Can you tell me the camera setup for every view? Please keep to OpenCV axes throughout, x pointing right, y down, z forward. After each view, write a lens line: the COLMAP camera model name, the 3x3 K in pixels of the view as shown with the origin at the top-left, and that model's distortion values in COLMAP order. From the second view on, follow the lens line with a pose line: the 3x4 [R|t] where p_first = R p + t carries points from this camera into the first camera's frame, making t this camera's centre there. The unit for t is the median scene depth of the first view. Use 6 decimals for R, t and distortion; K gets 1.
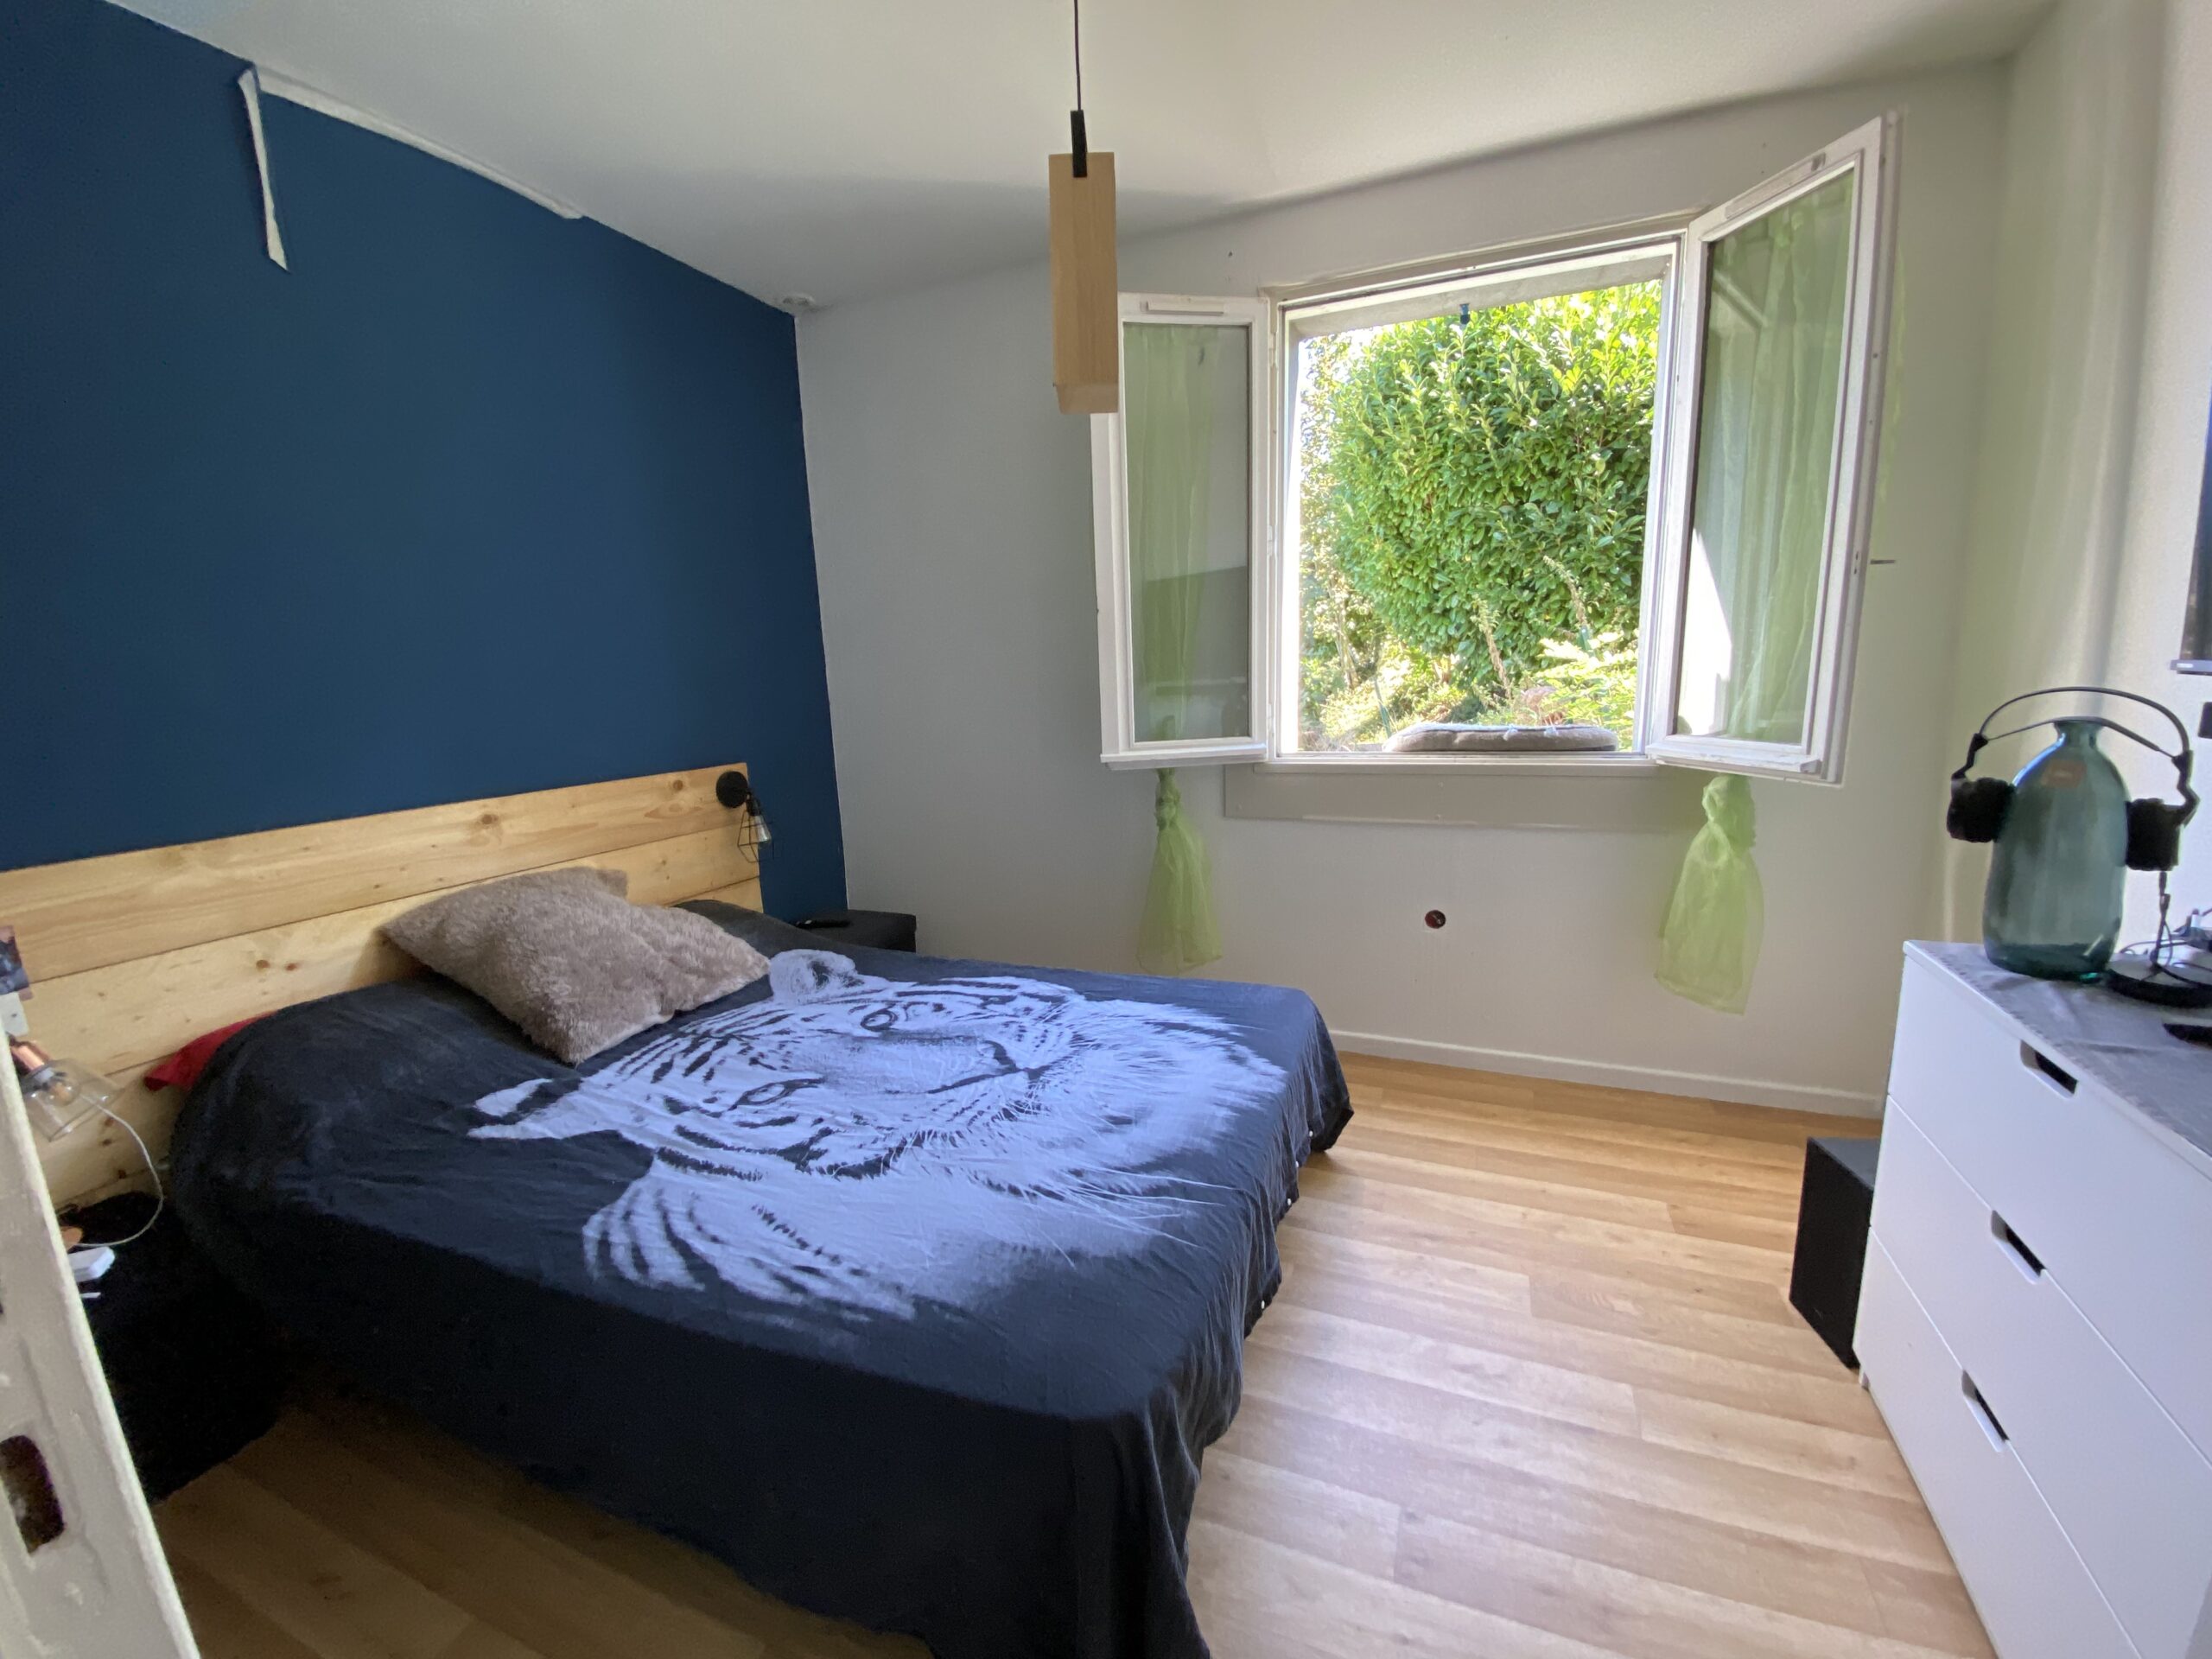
lens RADIAL K [[897.8, 0, 1097.3], [0, 897.8, 835.9], [0, 0, 1]] dist [0.032266, -0.028145]
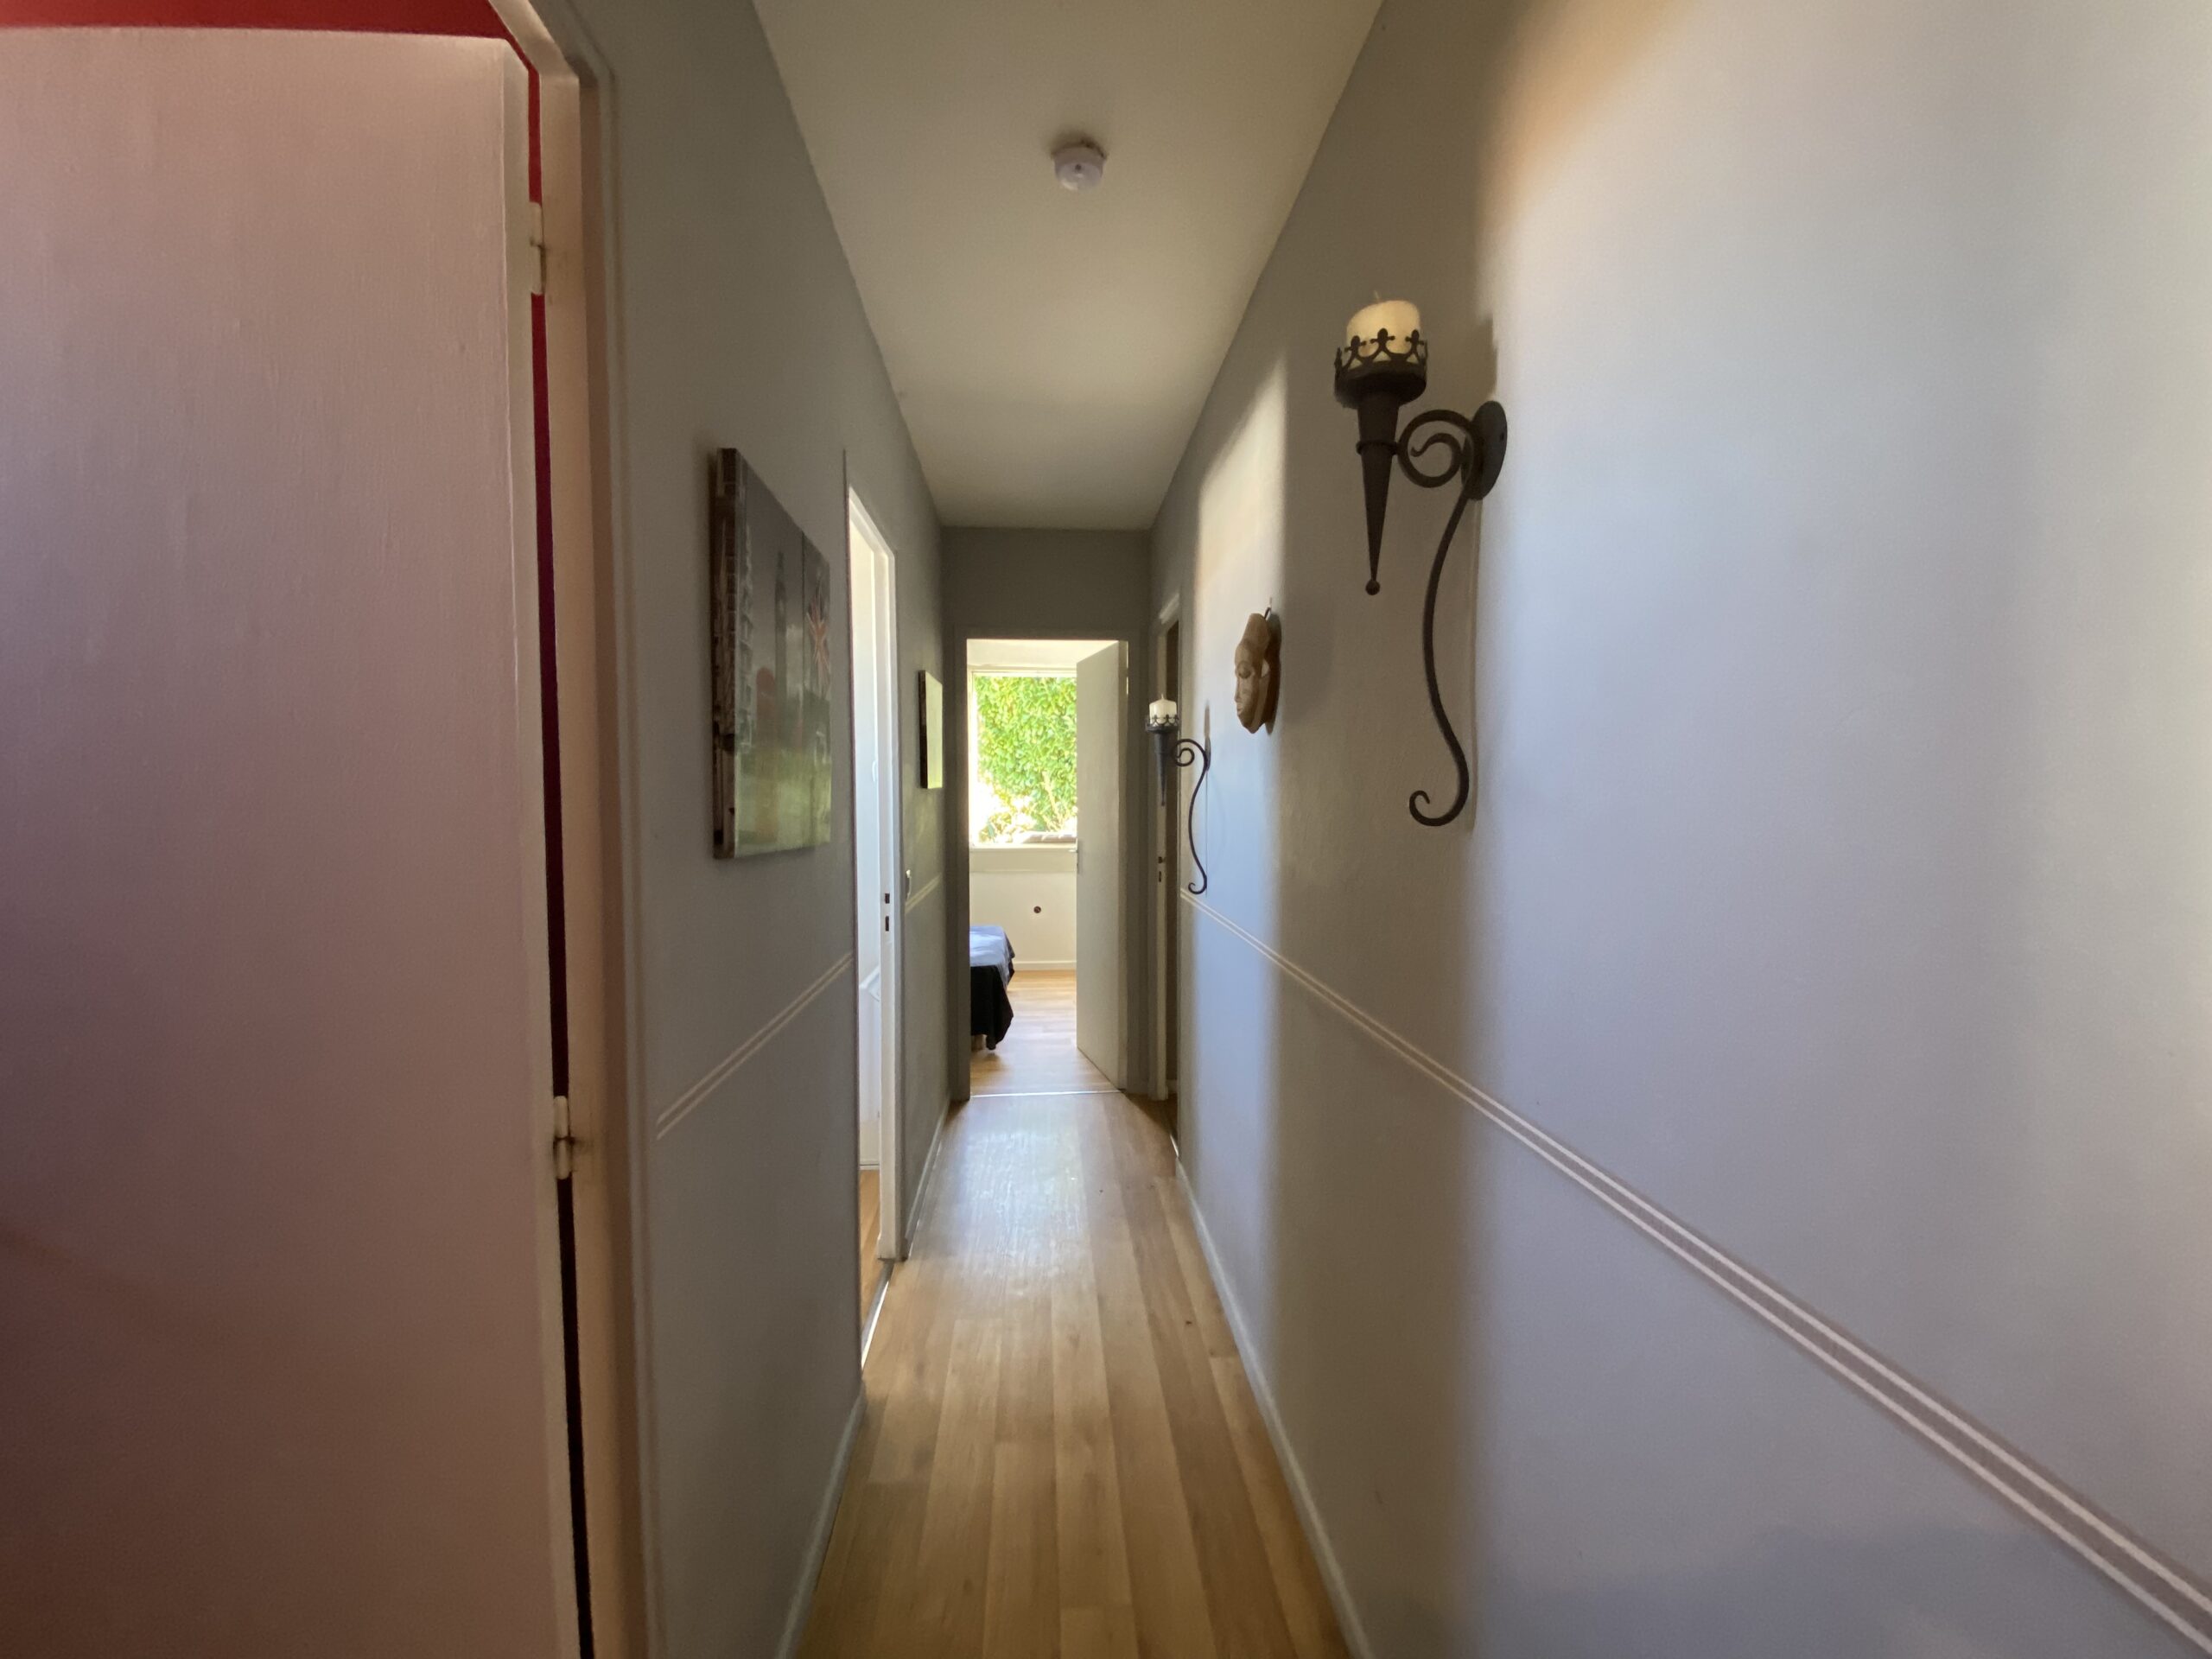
lens RADIAL K [[897.8, 0, 1097.3], [0, 897.8, 835.9], [0, 0, 1]] dist [0.032266, -0.028145]
pose [[0.895711, 0.010995, 0.444500, -0.613911], [0.048970, 0.991173, -0.123196, 0.212256], [-0.441931, 0.132115, 0.887267, -1.384770]]
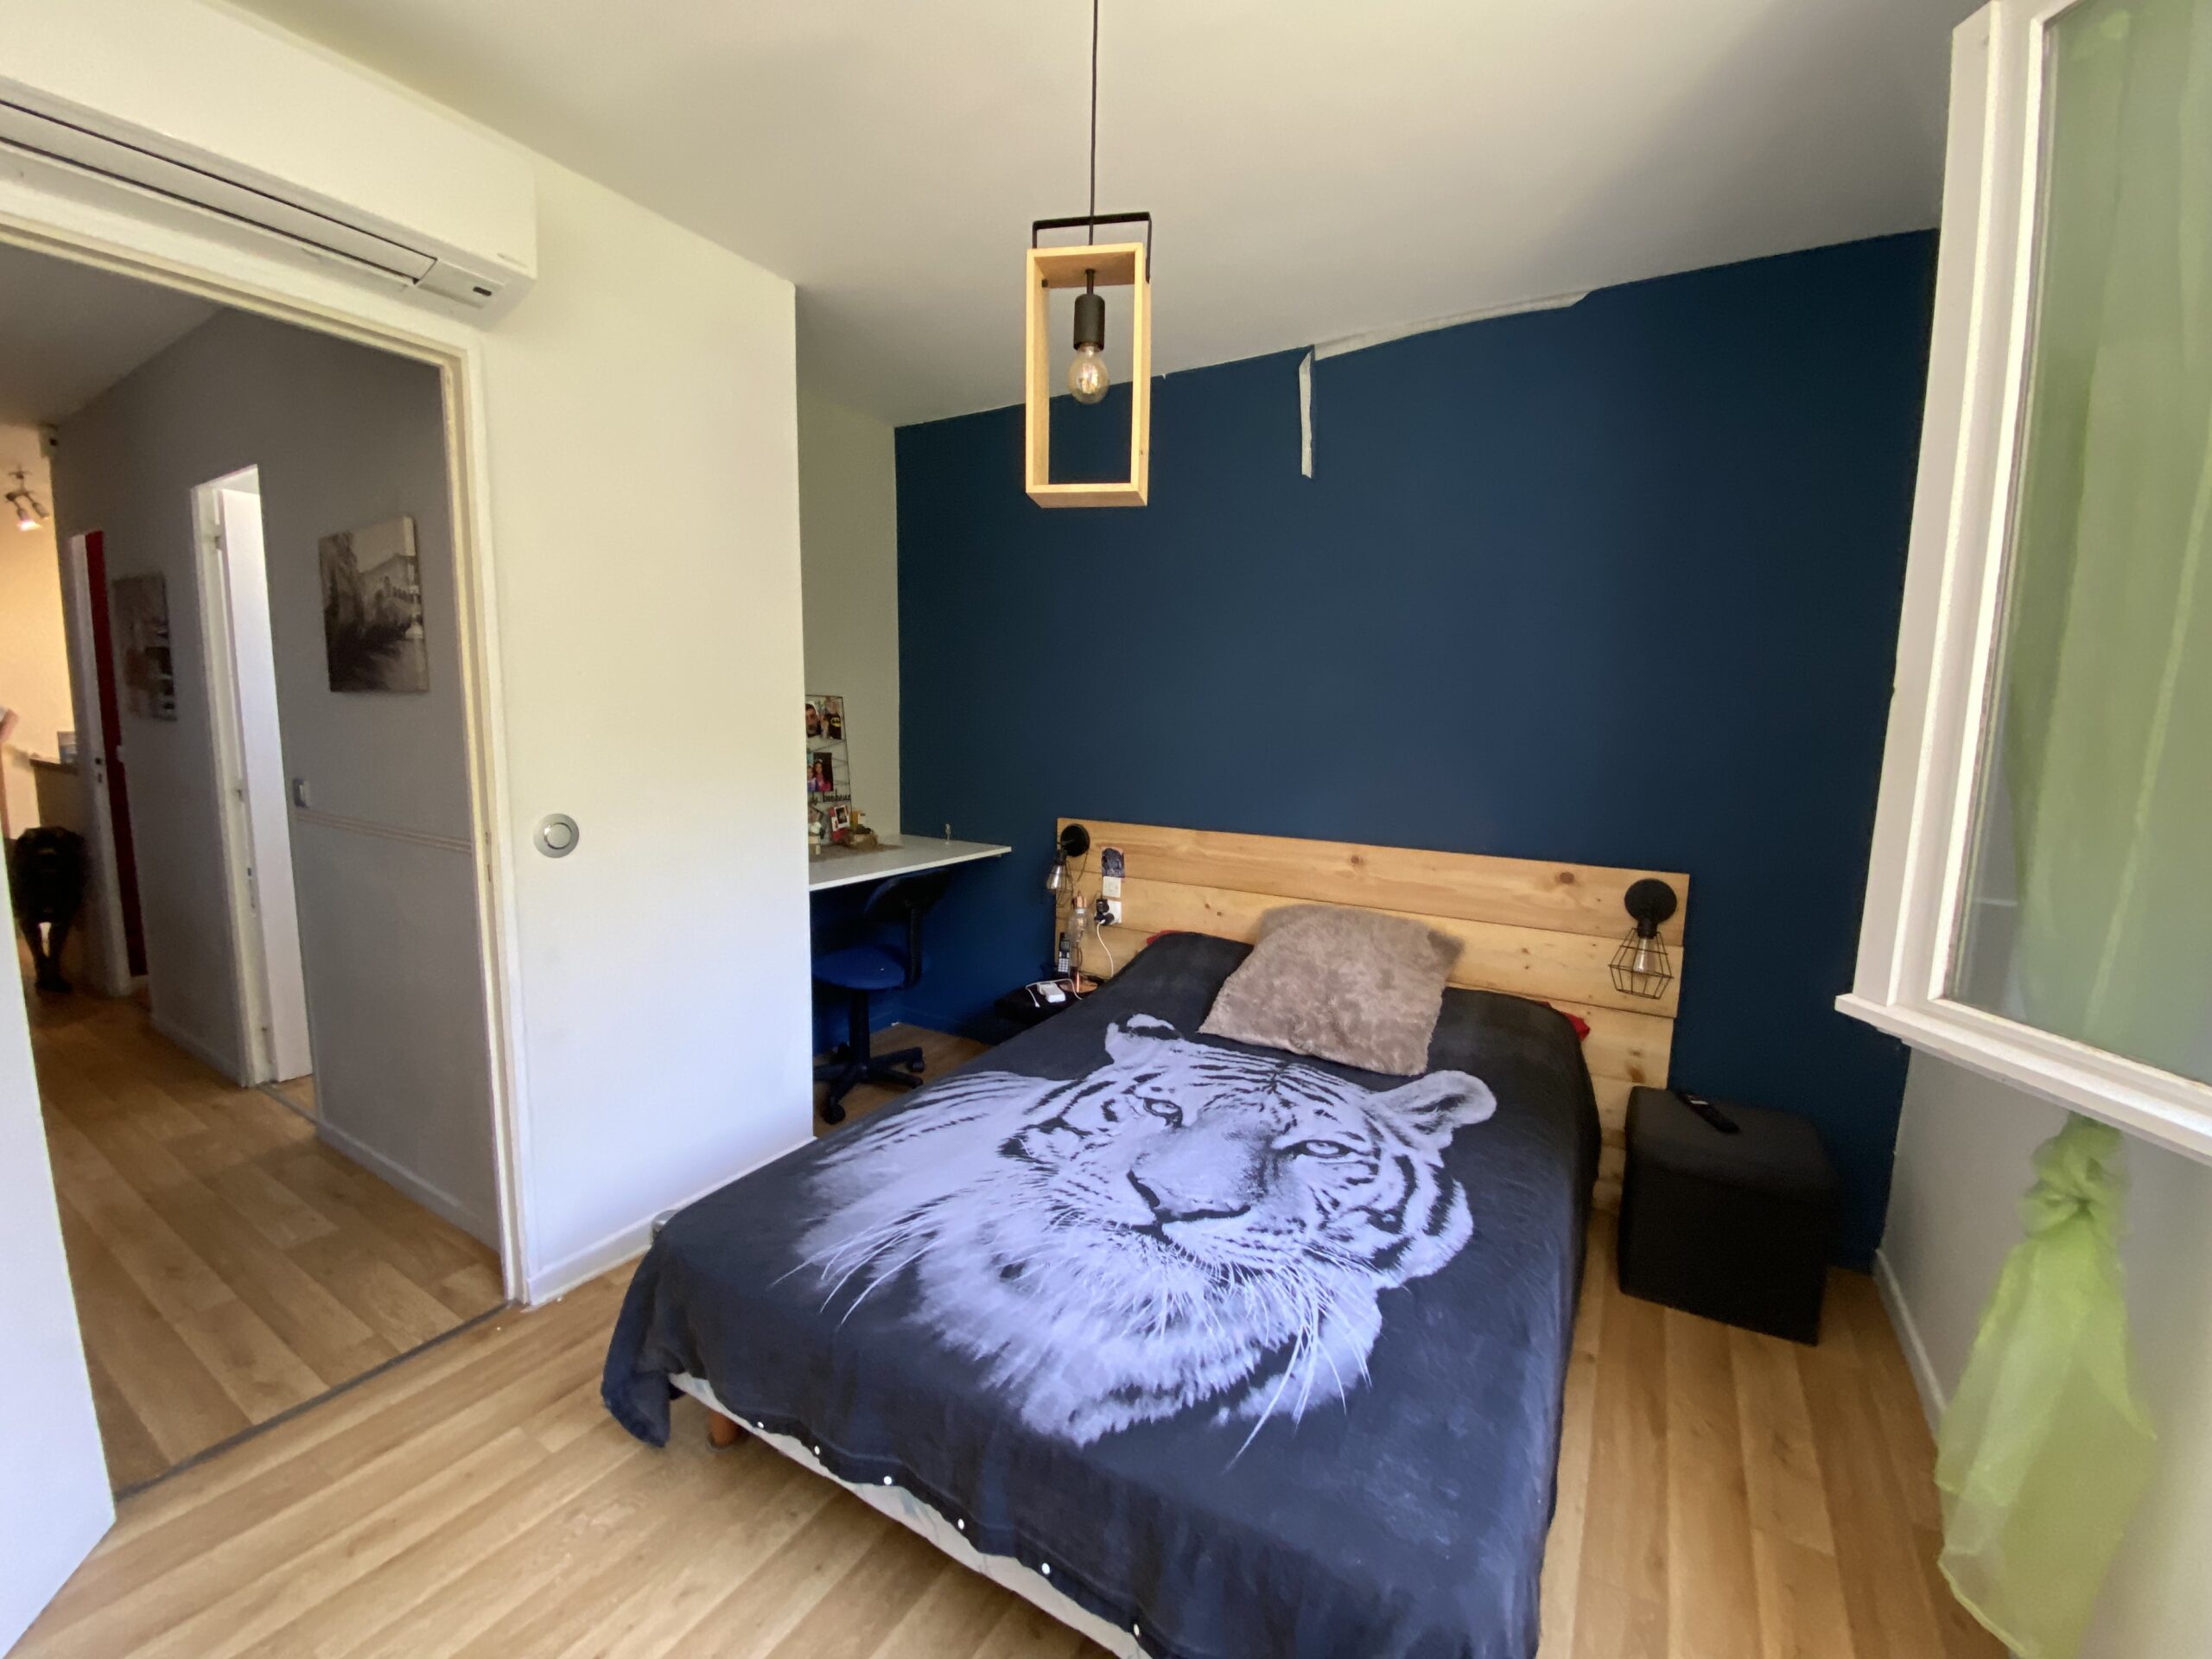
lens RADIAL K [[882.2, 0, 1106.0], [0, 882.2, 829.5], [0, 0, 1]] dist [-0.000223, -0.012355]
pose [[-0.136823, 0.162099, -0.977243, 0.630151], [-0.202570, 0.961095, 0.187782, -0.238650], [0.969662, 0.223653, -0.098664, 0.822136]]
